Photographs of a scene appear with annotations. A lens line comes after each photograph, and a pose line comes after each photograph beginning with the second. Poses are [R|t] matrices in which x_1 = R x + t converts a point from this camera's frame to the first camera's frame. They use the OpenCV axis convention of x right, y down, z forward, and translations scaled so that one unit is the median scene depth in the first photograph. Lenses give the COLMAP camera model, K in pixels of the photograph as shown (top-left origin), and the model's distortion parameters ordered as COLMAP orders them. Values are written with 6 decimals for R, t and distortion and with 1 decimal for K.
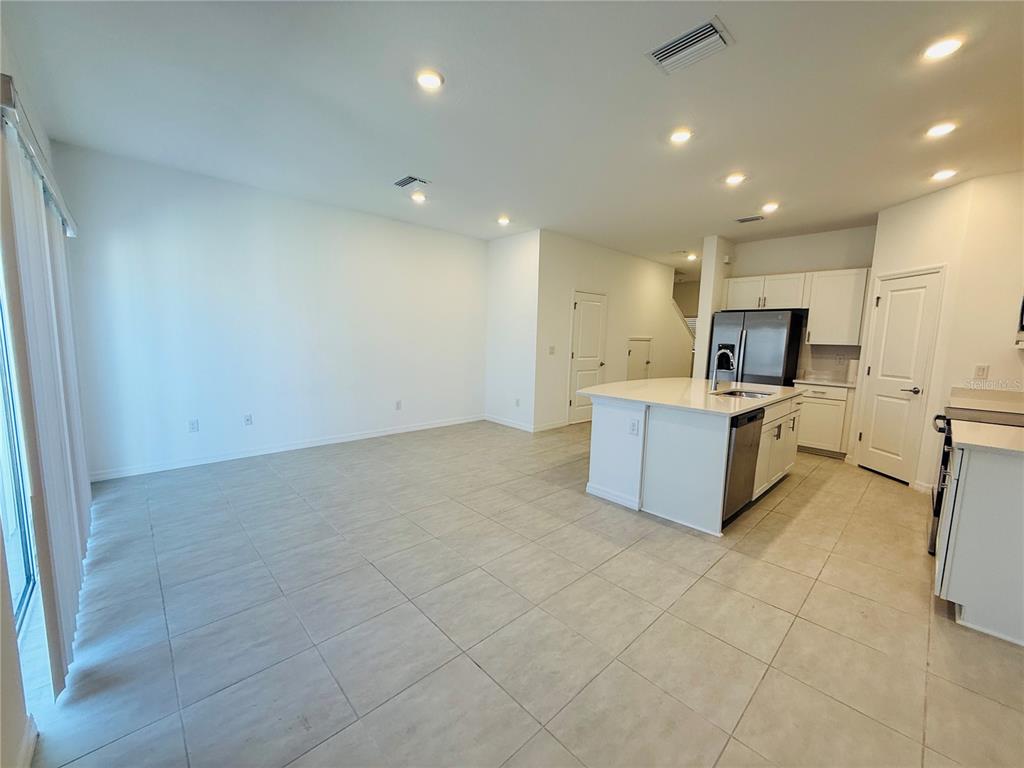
lens RADIAL K [[408.2, 0, 509.2], [0, 408.2, 384.9], [0, 0, 1]] dist [-0.000180, -0.000007]
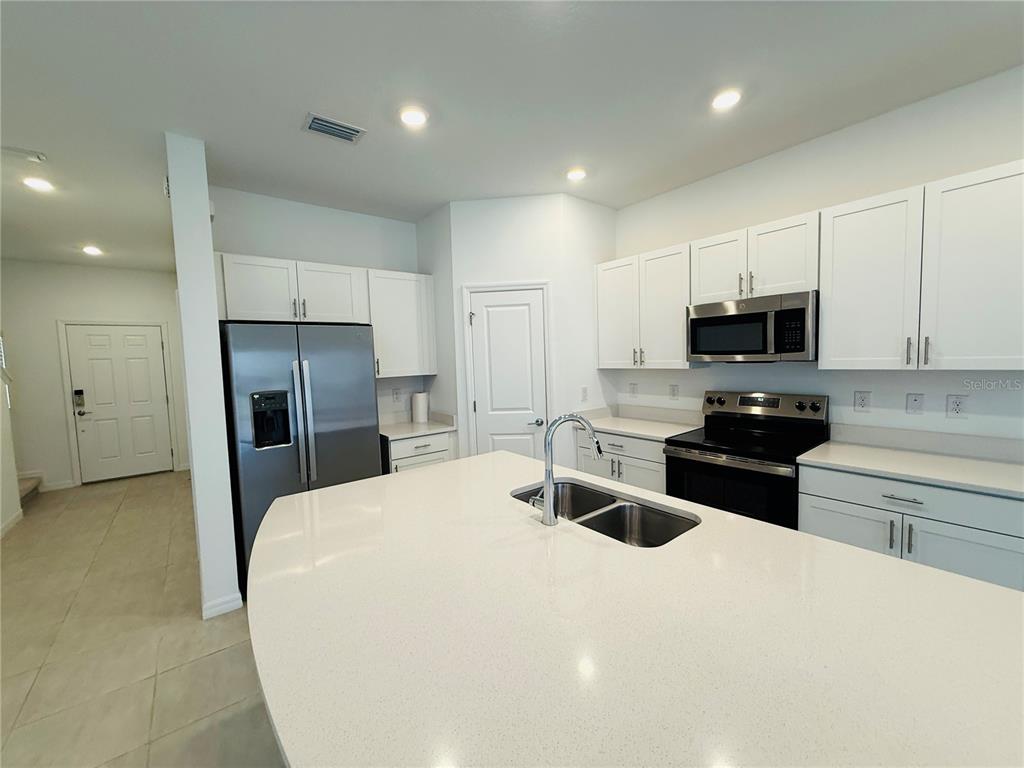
lens RADIAL K [[408.2, 0, 509.2], [0, 408.2, 384.9], [0, 0, 1]] dist [-0.000180, -0.000007]
pose [[0.089874, -0.094209, 0.991487, 0.309619], [0.154794, 0.984740, 0.079537, -0.342513], [-0.983850, 0.146328, 0.103086, 2.290387]]
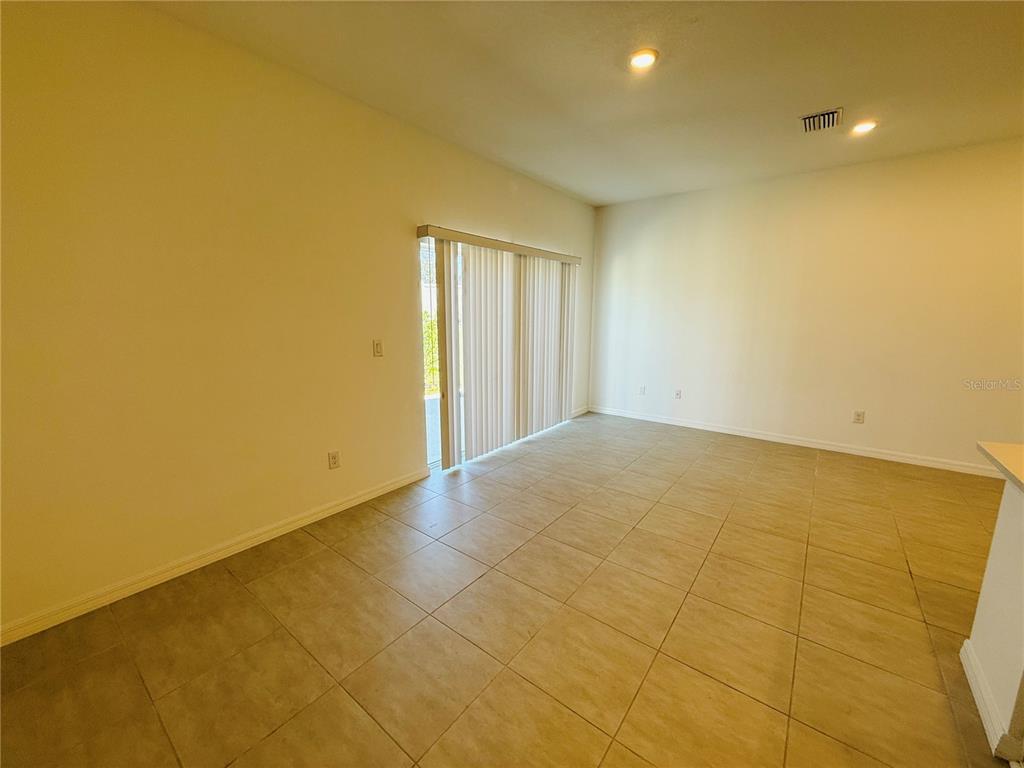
lens RADIAL K [[408.2, 0, 509.2], [0, 408.2, 384.9], [0, 0, 1]] dist [-0.000180, -0.000007]
pose [[0.152541, 0.148868, -0.977021, 0.499420], [-0.119520, 0.984113, 0.131288, -0.043087], [0.981043, 0.096747, 0.167910, 0.361361]]
